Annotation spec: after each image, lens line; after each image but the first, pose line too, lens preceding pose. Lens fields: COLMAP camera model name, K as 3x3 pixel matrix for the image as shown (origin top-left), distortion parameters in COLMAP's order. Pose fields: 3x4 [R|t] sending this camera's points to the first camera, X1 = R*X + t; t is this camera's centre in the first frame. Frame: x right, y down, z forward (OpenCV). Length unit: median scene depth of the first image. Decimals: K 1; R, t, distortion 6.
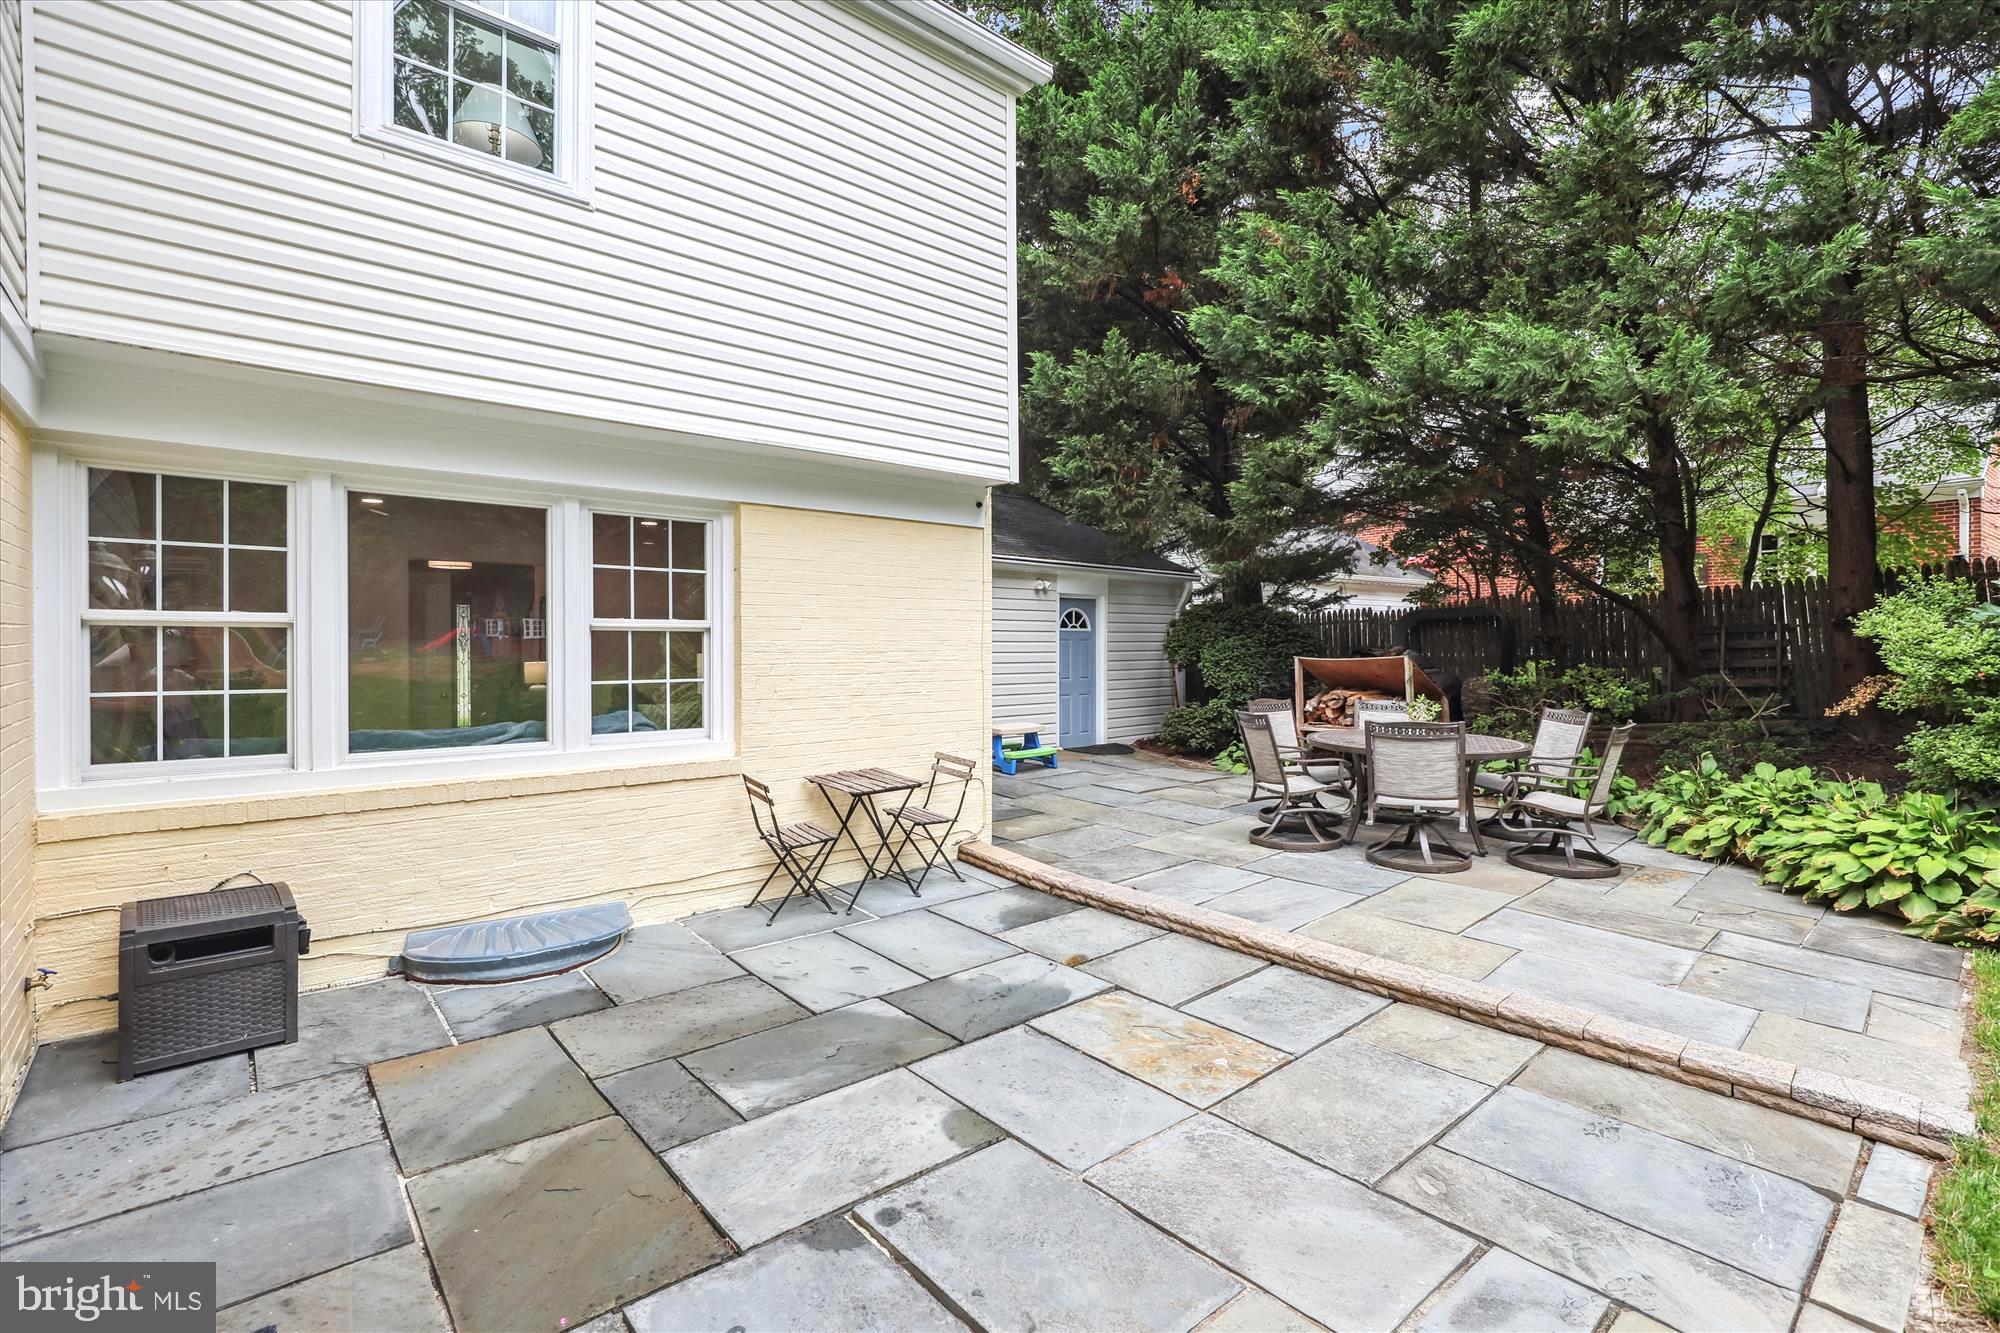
lens RADIAL K [[913.9, 0, 1003.8], [0, 913.9, 645.3], [0, 0, 1]] dist [-0.016804, 0.001368]
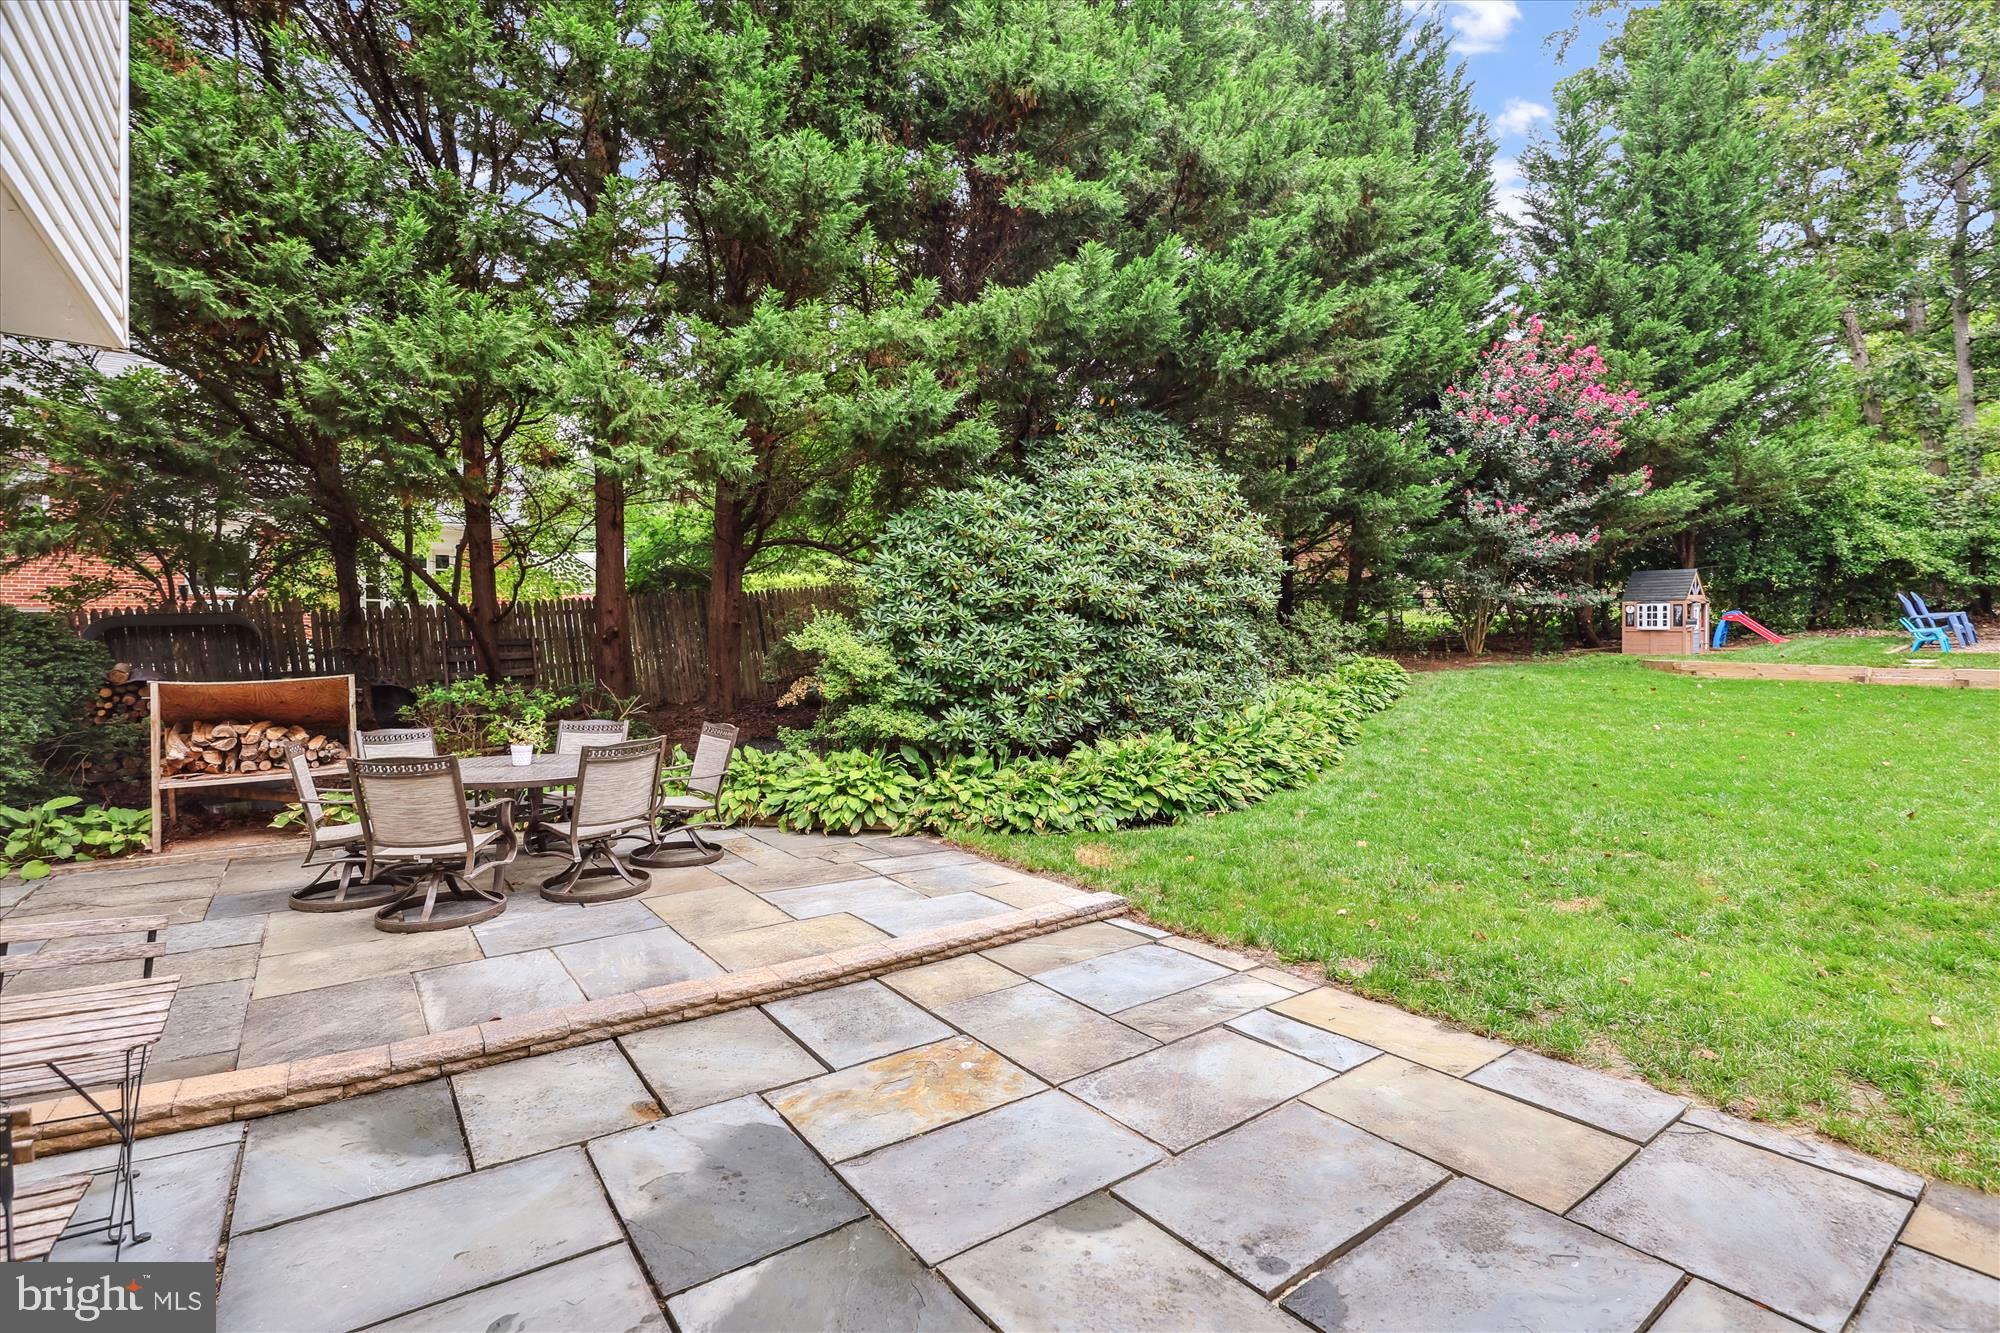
lens RADIAL K [[913.9, 0, 1009.1], [0, 913.9, 628.5], [0, 0, 1]] dist [-0.016804, 0.001368]
pose [[0.084037, 0.018663, 0.996288, -0.513676], [0.008082, 0.999779, -0.019410, -0.014836], [-0.996430, 0.009683, 0.083868, 0.545016]]
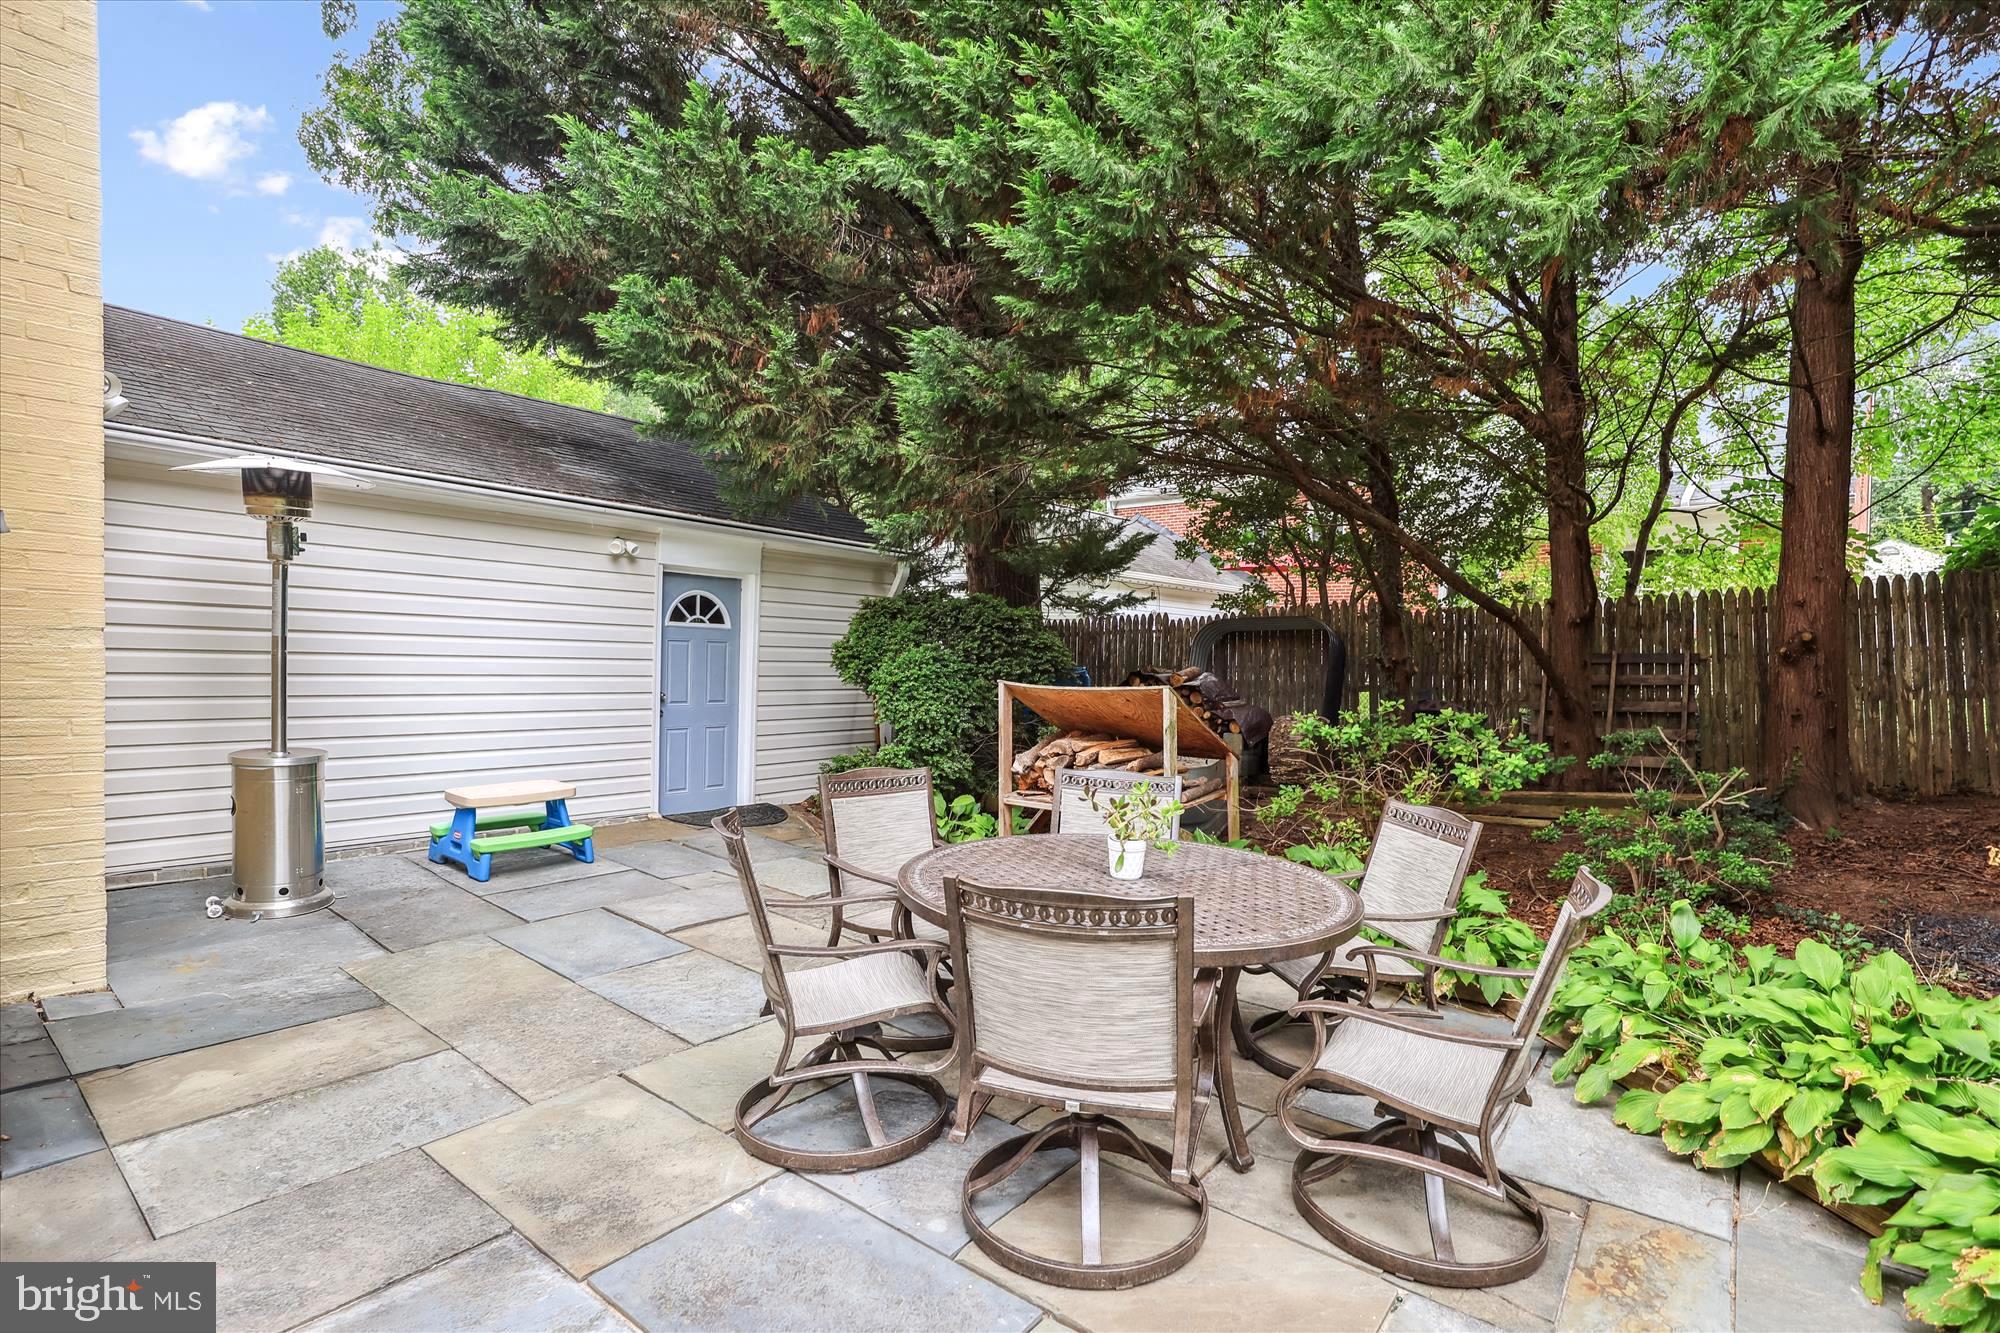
lens RADIAL K [[956.3, 0, 1024.6], [0, 956.3, 696.2], [0, 0, 1]] dist [-0.011800, -0.000312]
pose [[0.982501, 0.025161, 0.184550, 0.385160], [-0.033327, 0.998592, 0.041283, -0.006287], [-0.183251, -0.046711, 0.981956, 0.673090]]
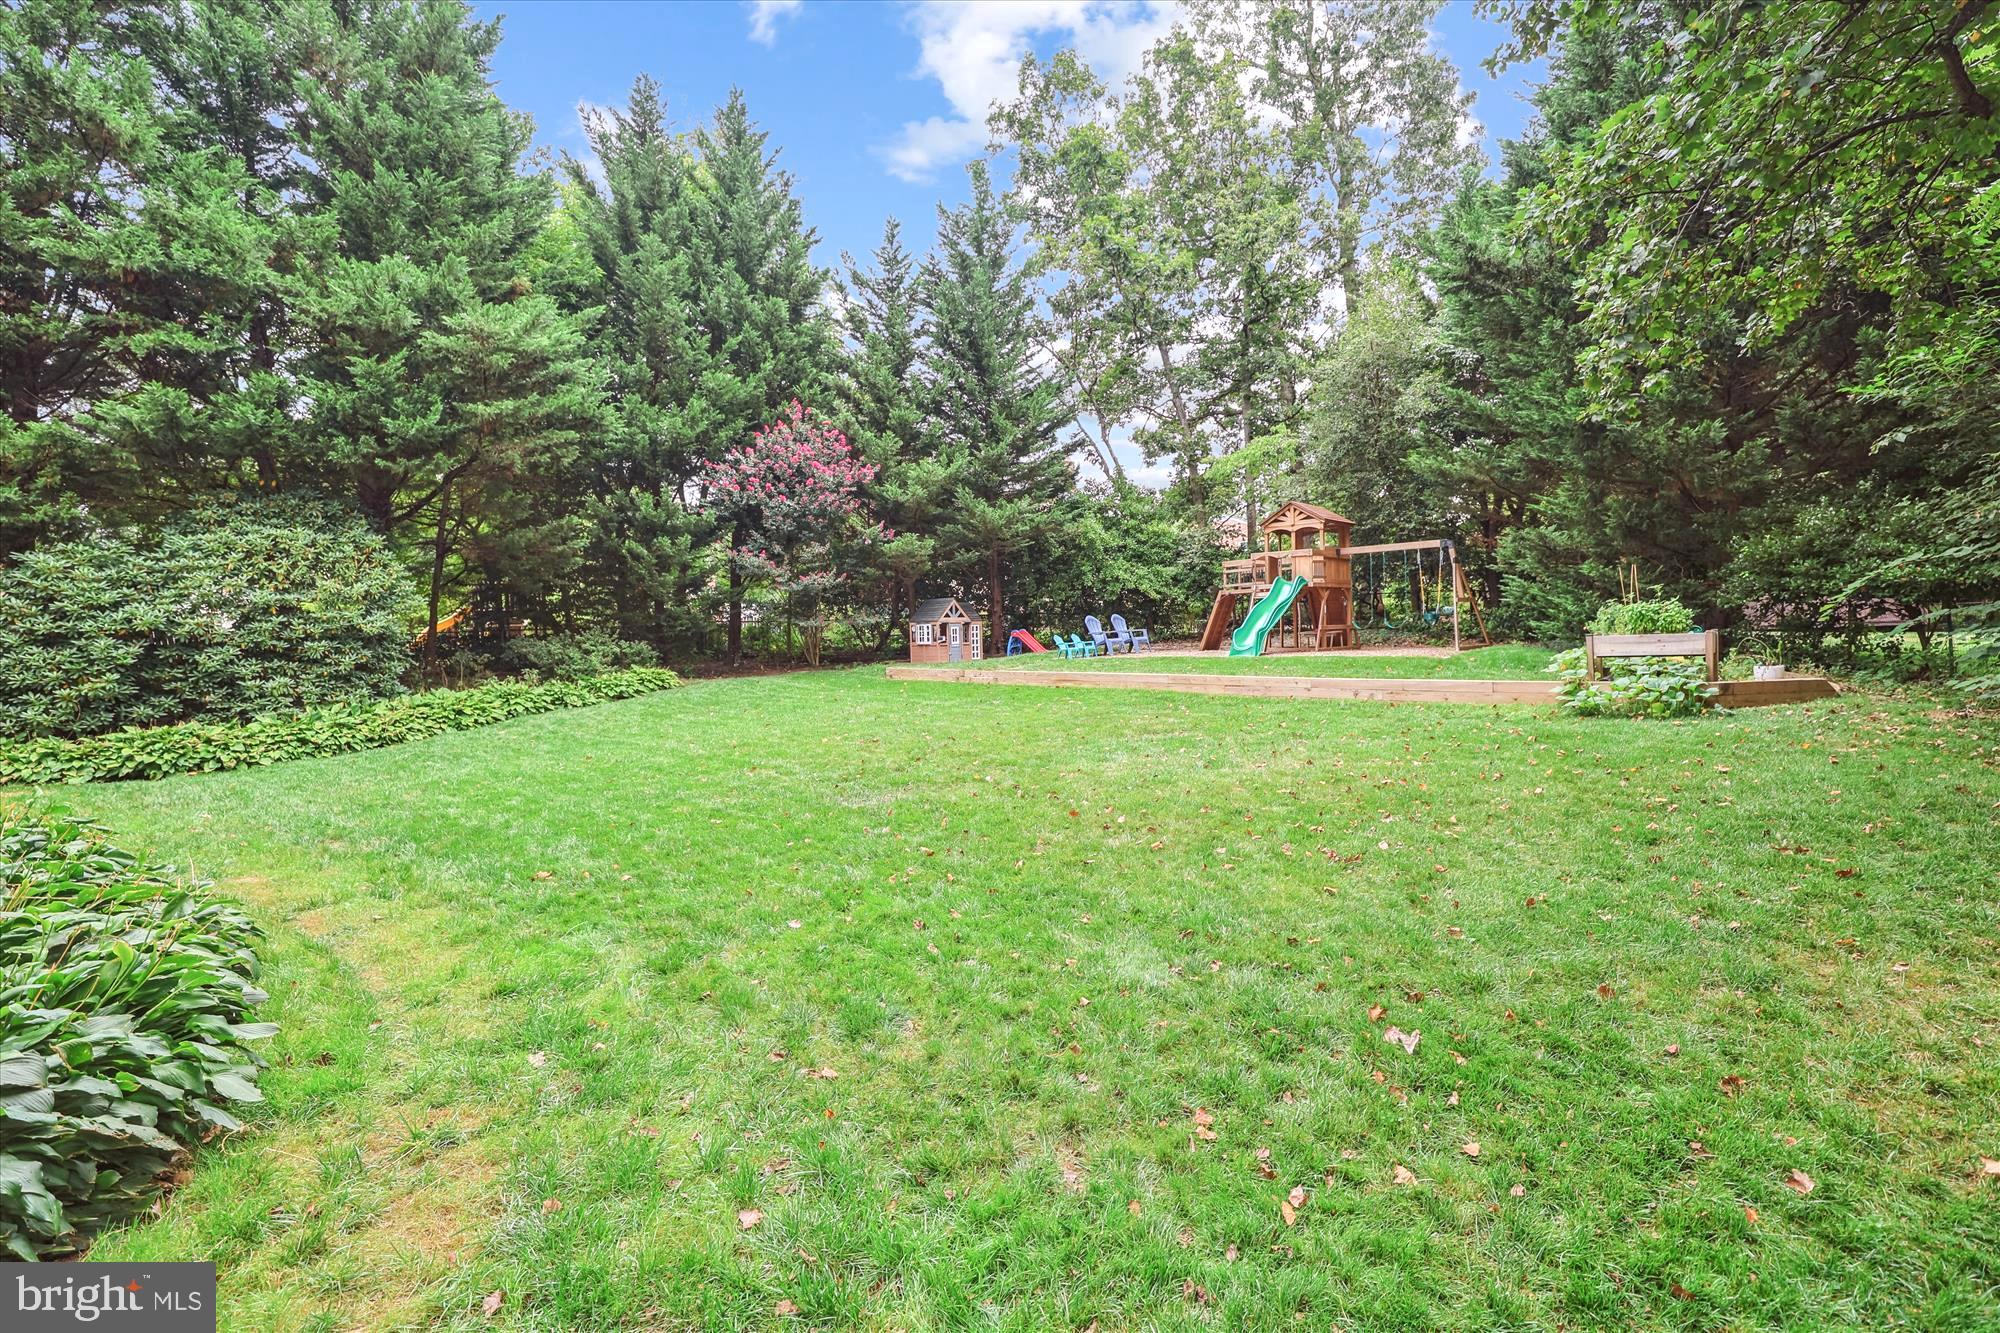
lens RADIAL K [[913.5, 0, 1004.3], [0, 913.5, 652.6], [0, 0, 1]] dist [-0.003809, -0.000374]
pose [[-0.072675, 0.012334, 0.997279, -1.364590], [0.021994, 0.999700, -0.010761, 0.036807], [-0.997113, 0.021152, -0.072924, -1.470652]]
